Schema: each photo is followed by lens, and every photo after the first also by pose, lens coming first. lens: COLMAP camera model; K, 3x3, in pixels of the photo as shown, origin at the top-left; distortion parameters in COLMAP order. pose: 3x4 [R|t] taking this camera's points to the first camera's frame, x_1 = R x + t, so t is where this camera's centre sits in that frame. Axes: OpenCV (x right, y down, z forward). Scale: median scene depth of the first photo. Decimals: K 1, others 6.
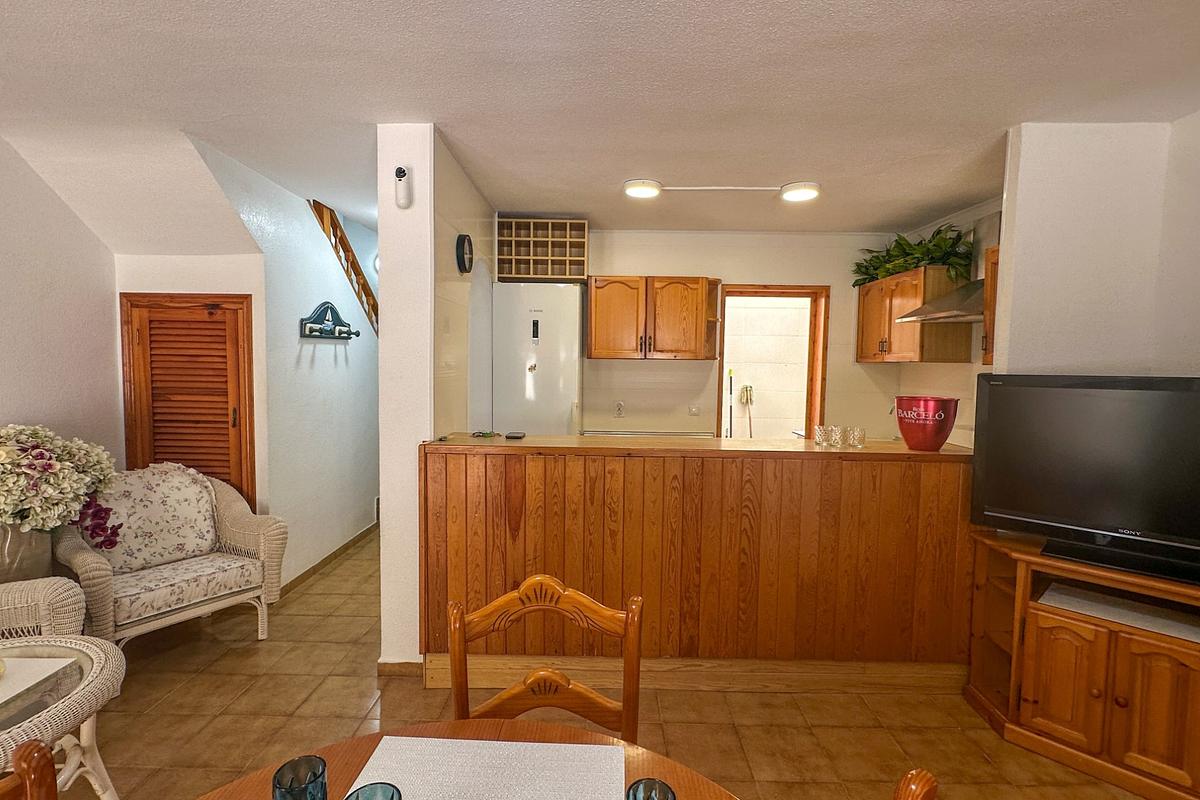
lens RADIAL K [[565.7, 0, 601.0], [0, 565.7, 397.4], [0, 0, 1]] dist [-0.000135, 0.000069]
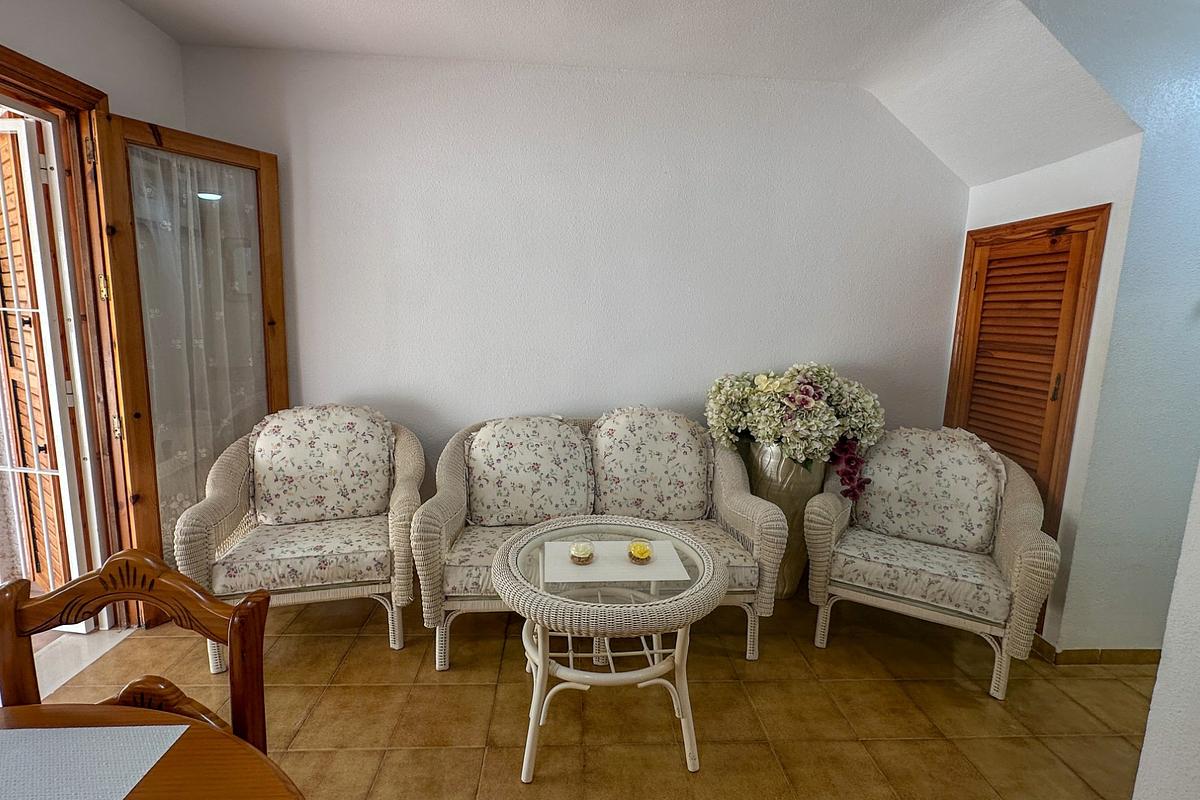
lens RADIAL K [[565.7, 0, 601.0], [0, 565.7, 397.4], [0, 0, 1]] dist [-0.000135, 0.000069]
pose [[0.071235, 0.136504, -0.988075, 0.016415], [-0.094143, 0.987090, 0.129580, 0.010724], [0.993007, 0.083789, 0.083166, 0.414103]]
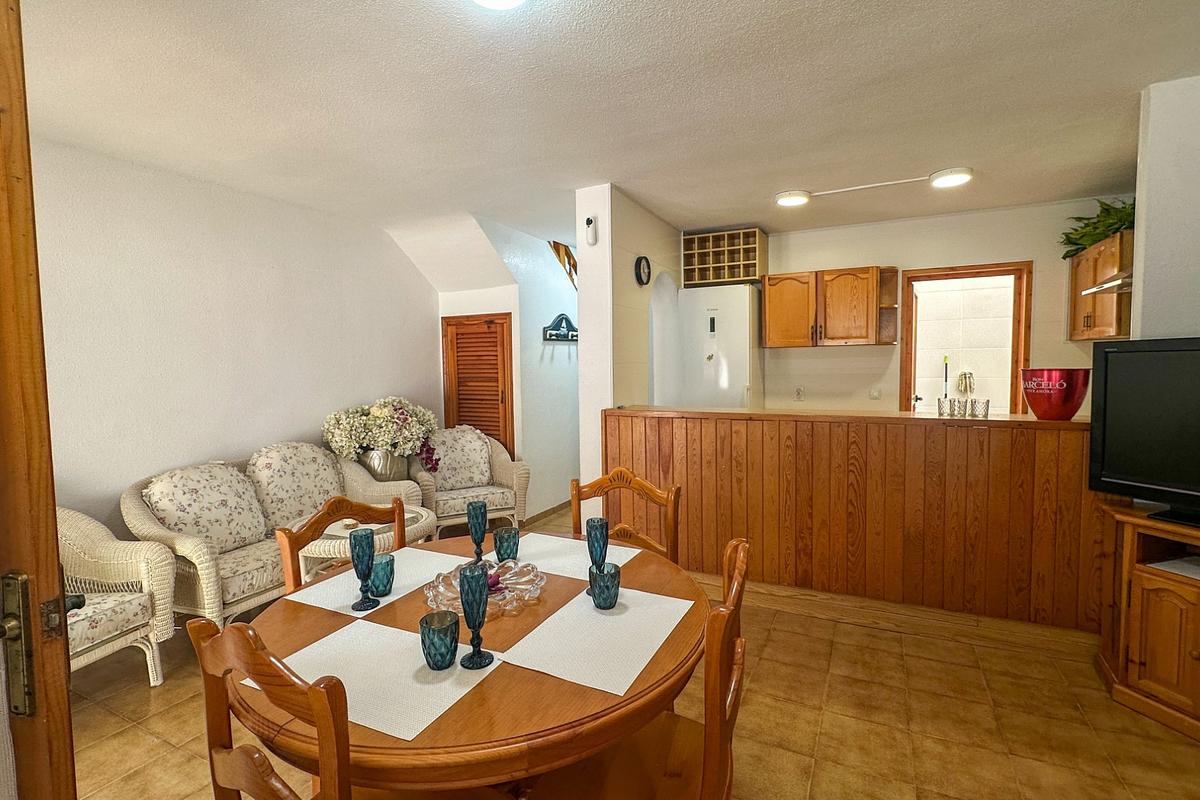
lens RADIAL K [[565.7, 0, 601.0], [0, 565.7, 397.4], [0, 0, 1]] dist [-0.000135, 0.000069]
pose [[0.901008, -0.003259, -0.433791, 0.245517], [0.001830, 0.999991, -0.003711, 0.047819], [0.433799, 0.002550, 0.901006, -0.237177]]
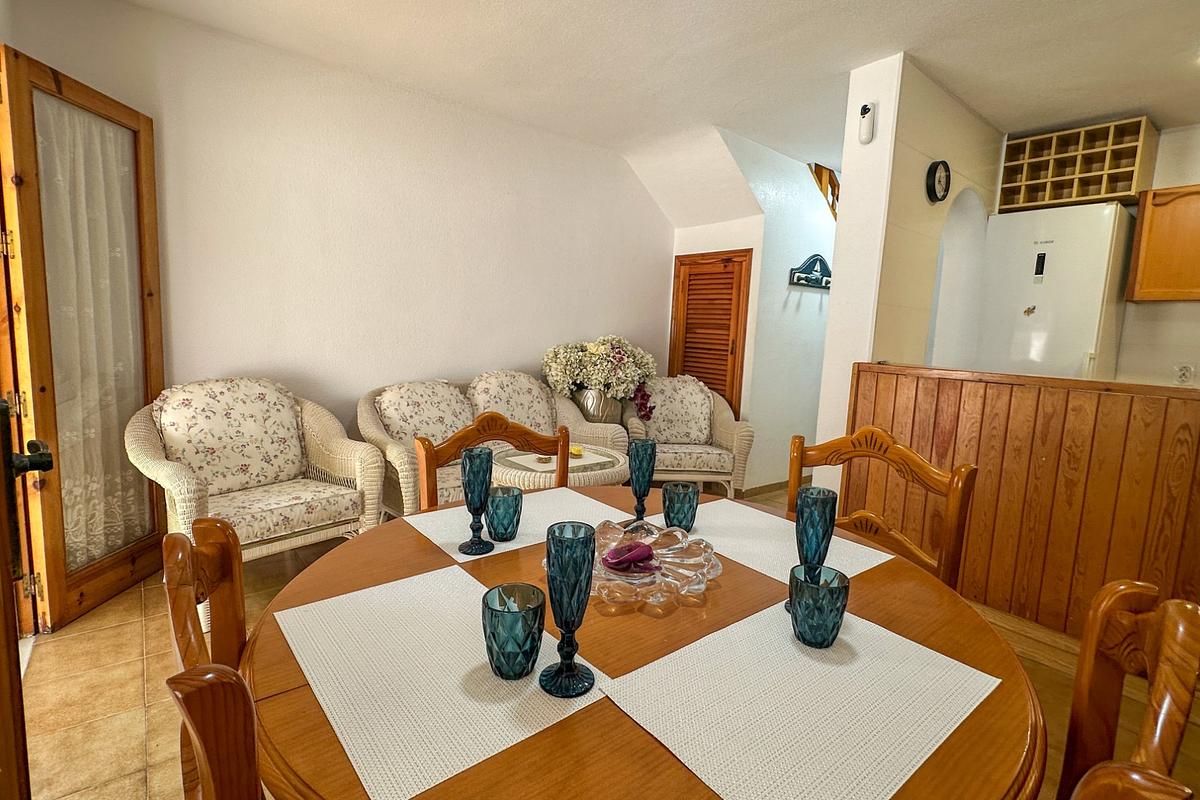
lens RADIAL K [[565.7, 0, 601.0], [0, 565.7, 397.4], [0, 0, 1]] dist [-0.000135, 0.000069]
pose [[0.637800, 0.105924, -0.762884, 0.169208], [-0.084854, 0.994132, 0.067091, 0.097849], [0.765514, 0.021943, 0.643045, -0.056632]]
